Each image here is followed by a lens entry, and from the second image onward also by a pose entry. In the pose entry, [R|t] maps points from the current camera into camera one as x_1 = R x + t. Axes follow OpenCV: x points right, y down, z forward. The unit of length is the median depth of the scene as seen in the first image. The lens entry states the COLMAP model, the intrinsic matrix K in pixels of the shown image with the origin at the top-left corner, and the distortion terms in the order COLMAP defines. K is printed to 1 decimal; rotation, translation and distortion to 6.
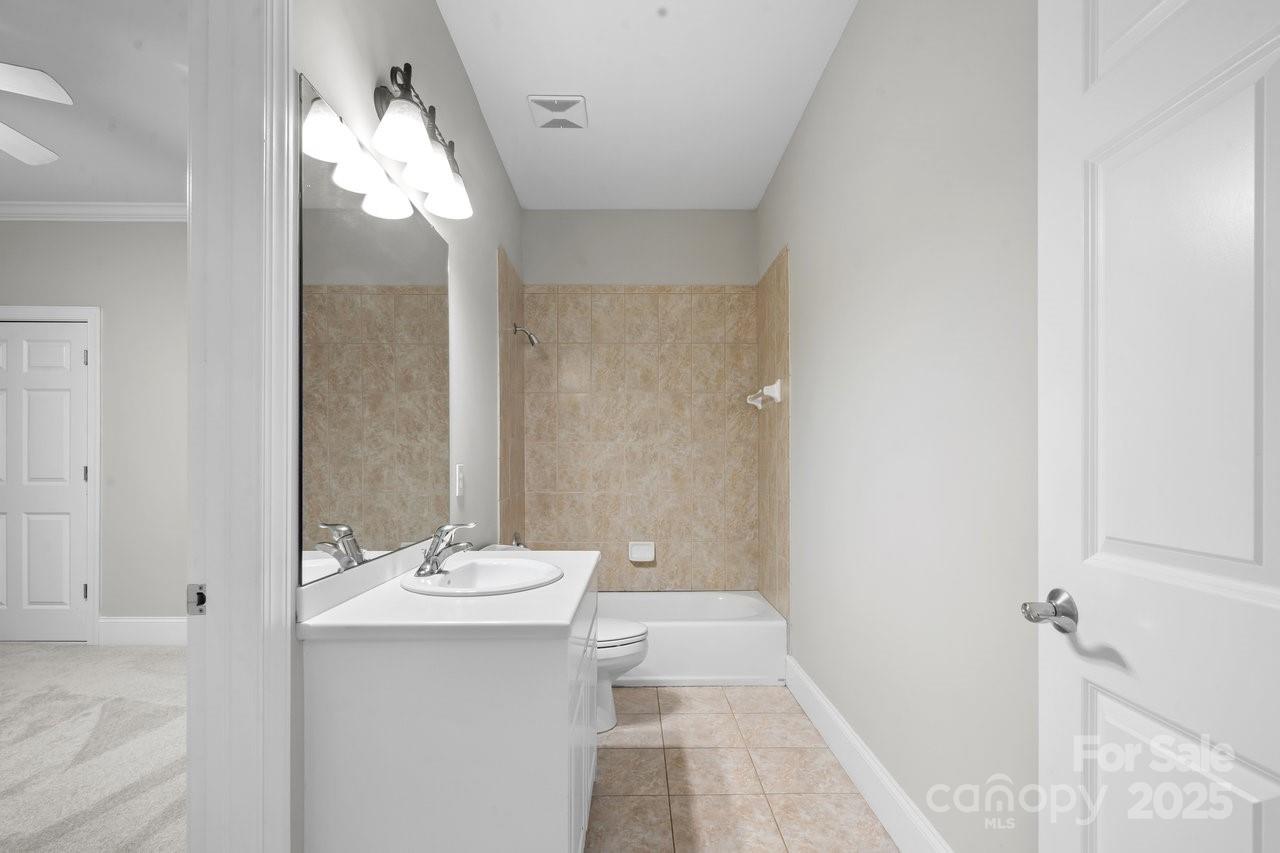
lens RADIAL K [[596.5, 0, 638.7], [0, 596.5, 466.0], [0, 0, 1]] dist [-0.000555, 0.000091]
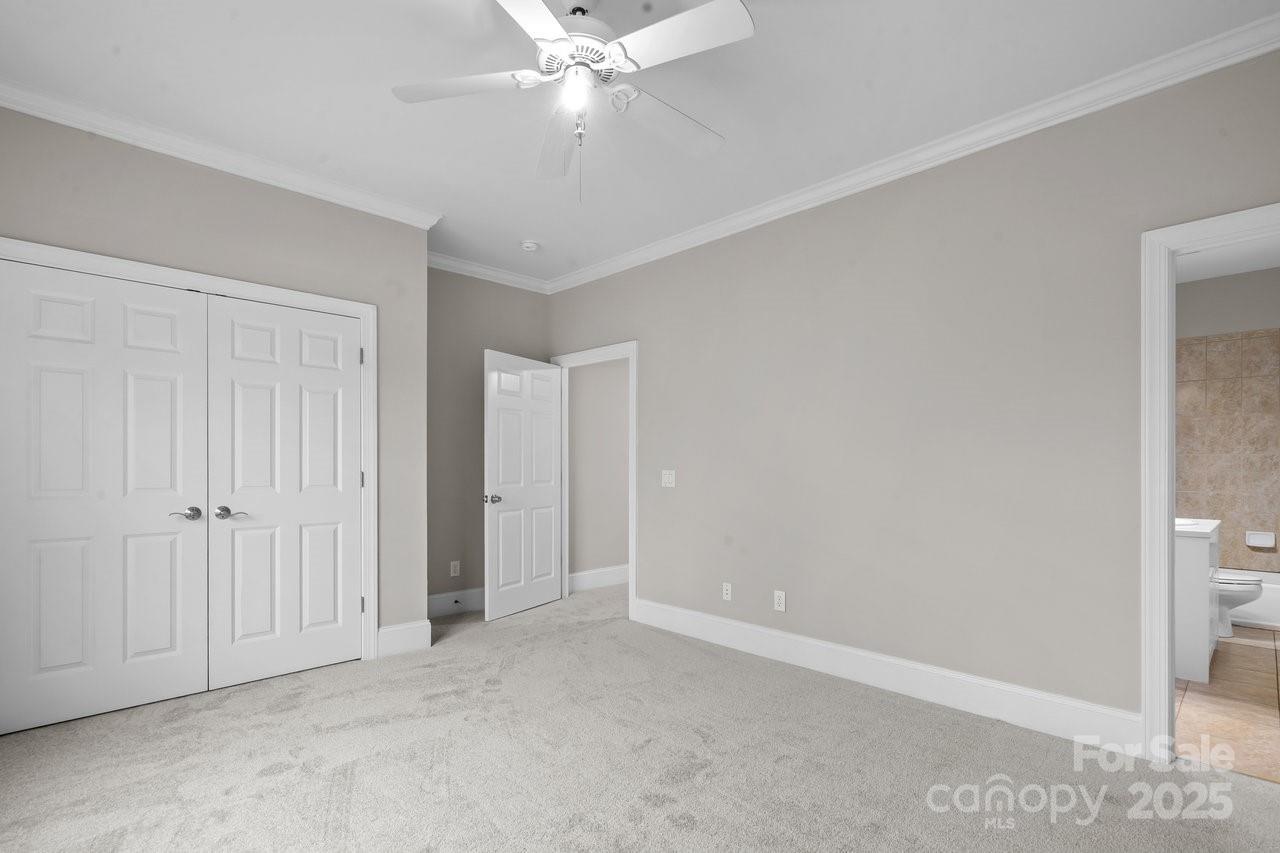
lens RADIAL K [[596.5, 0, 638.7], [0, 596.5, 466.0], [0, 0, 1]] dist [-0.000555, 0.000091]
pose [[0.687220, 0.001653, -0.726448, 0.017389], [-0.003725, 0.999992, -0.001249, -0.007292], [0.726440, 0.003564, 0.687221, -0.840851]]
